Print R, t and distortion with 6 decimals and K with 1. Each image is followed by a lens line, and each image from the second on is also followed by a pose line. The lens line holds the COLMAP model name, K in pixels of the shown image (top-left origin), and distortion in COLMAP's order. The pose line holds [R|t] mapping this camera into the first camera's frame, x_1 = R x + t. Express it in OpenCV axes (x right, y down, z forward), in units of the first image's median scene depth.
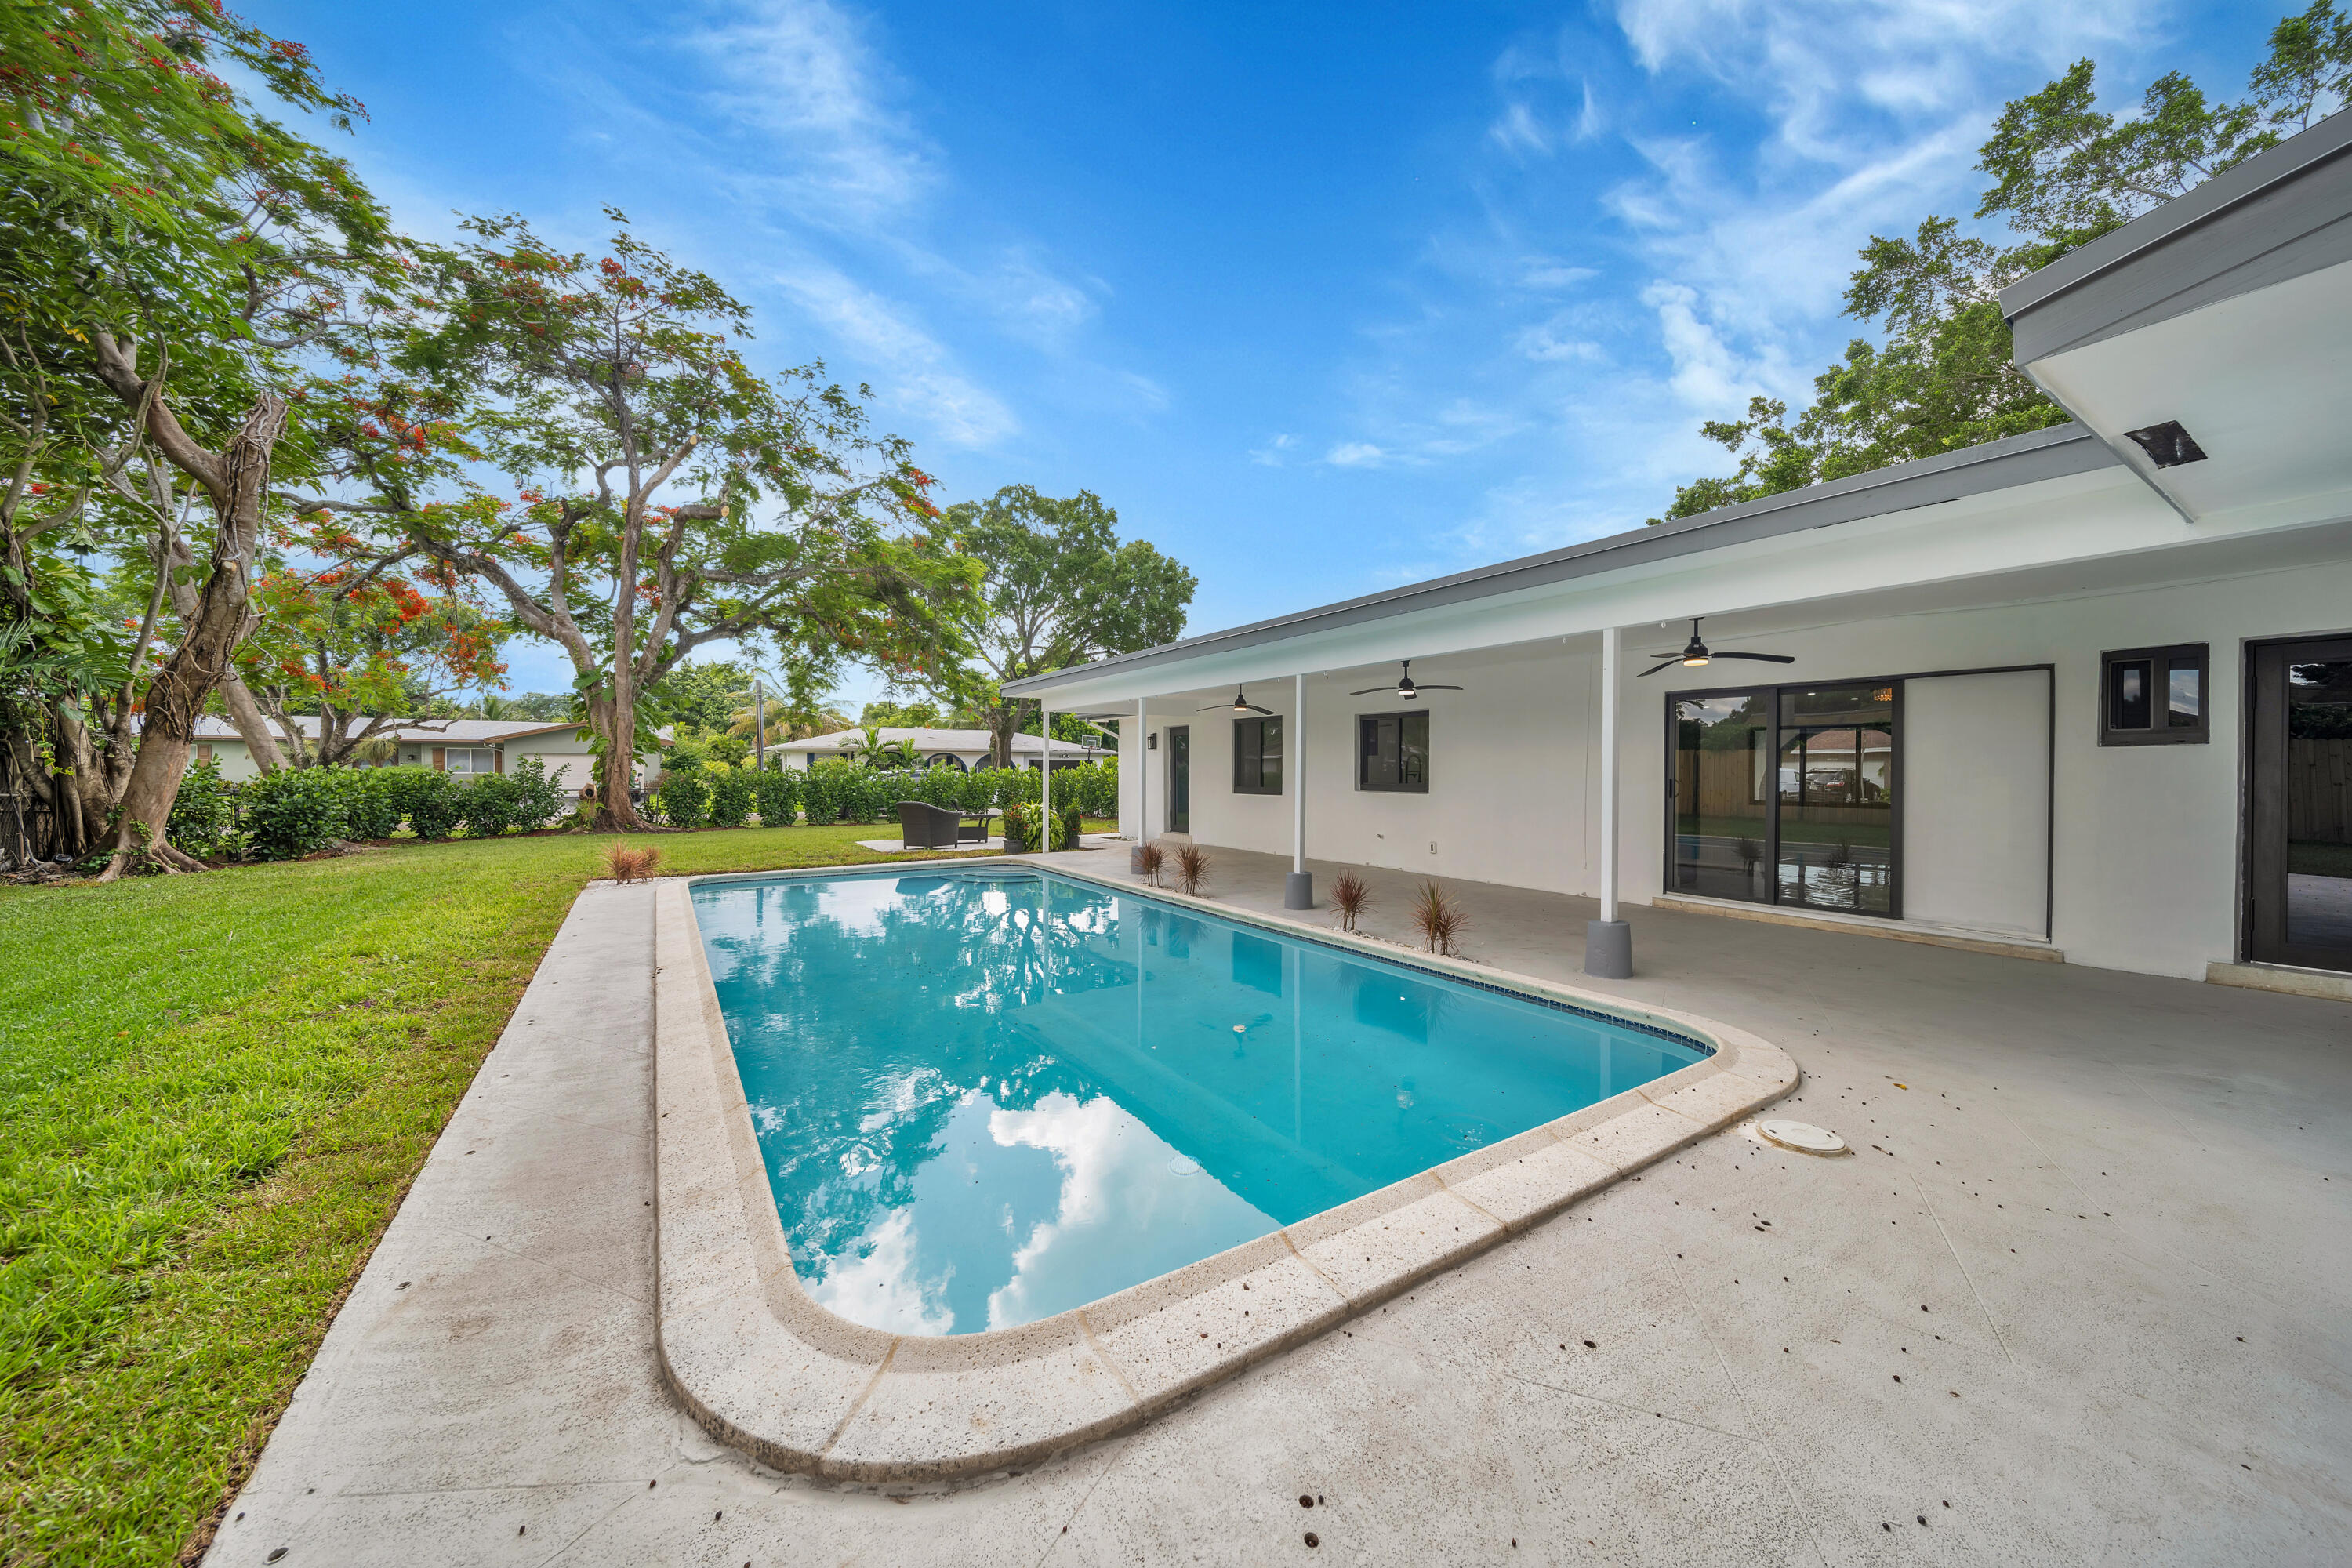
lens RADIAL K [[821.4, 0, 1180.7], [0, 821.4, 779.6], [0, 0, 1]] dist [-0.002510, -0.000367]
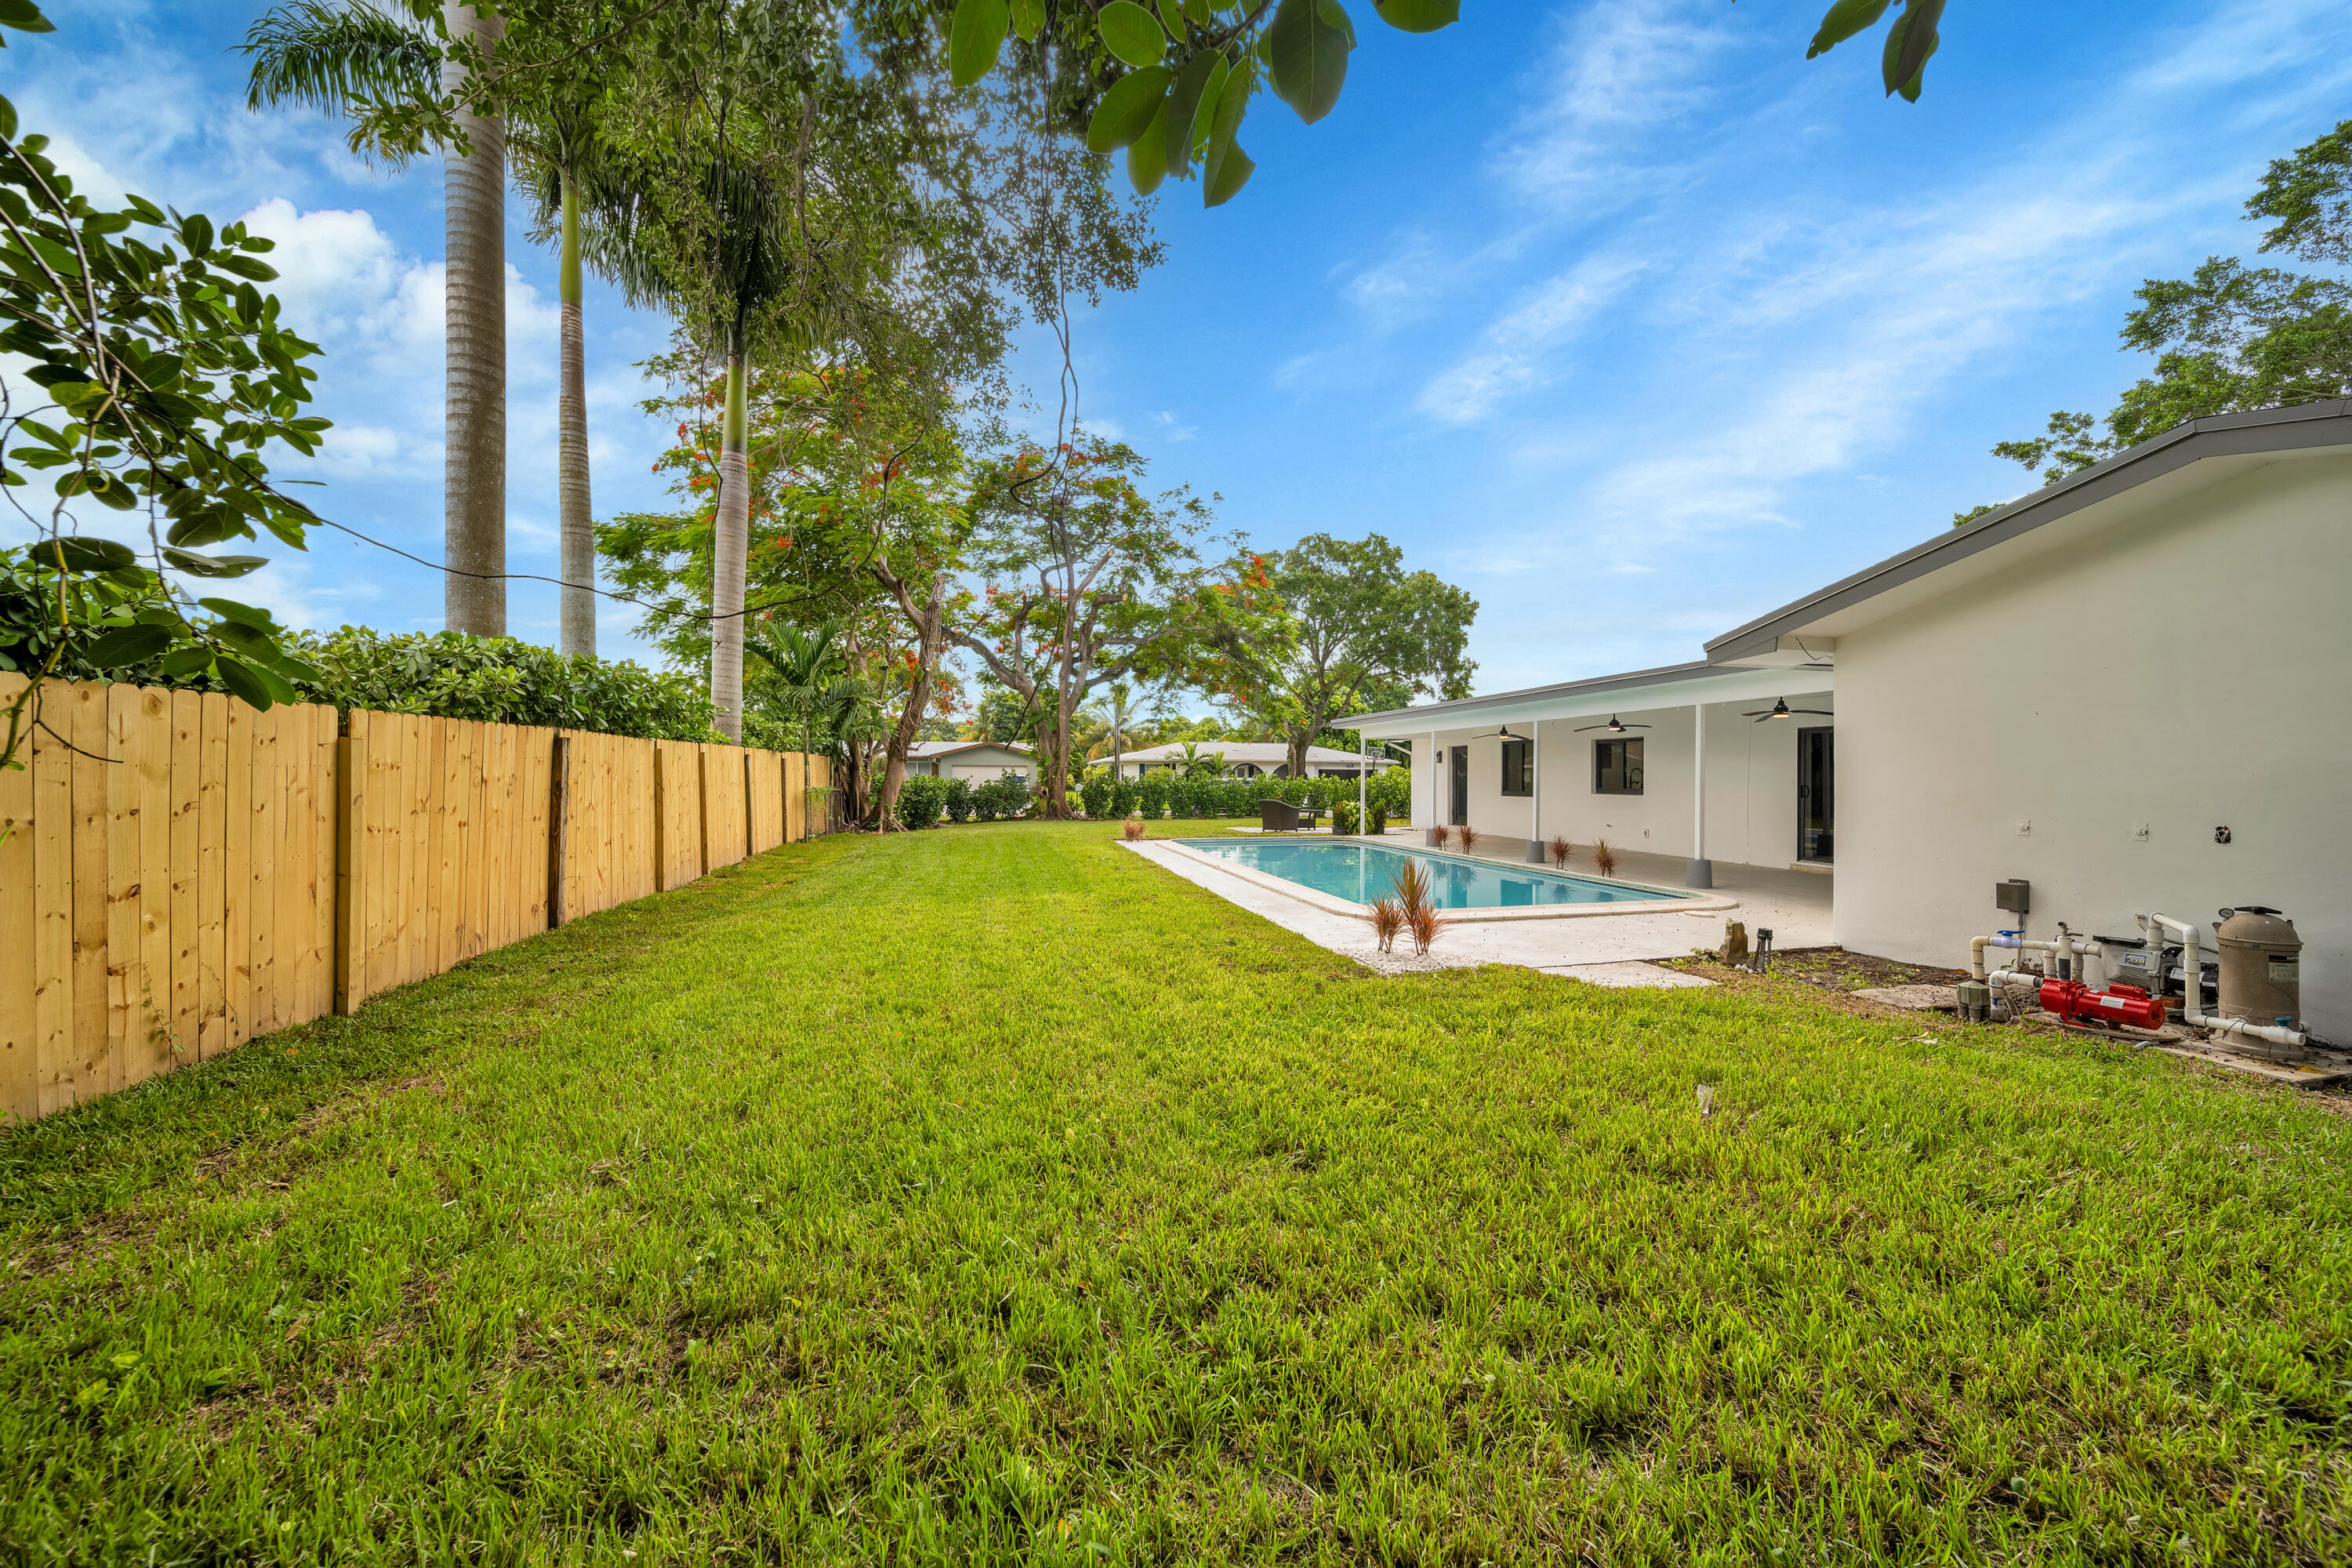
lens RADIAL K [[821.4, 0, 1180.7], [0, 821.4, 779.6], [0, 0, 1]] dist [-0.002510, -0.000367]
pose [[0.945780, 0.002119, -0.324800, 0.001998], [-0.005389, 0.999943, -0.009168, 0.003197], [0.324763, 0.010421, 0.945738, -0.294911]]
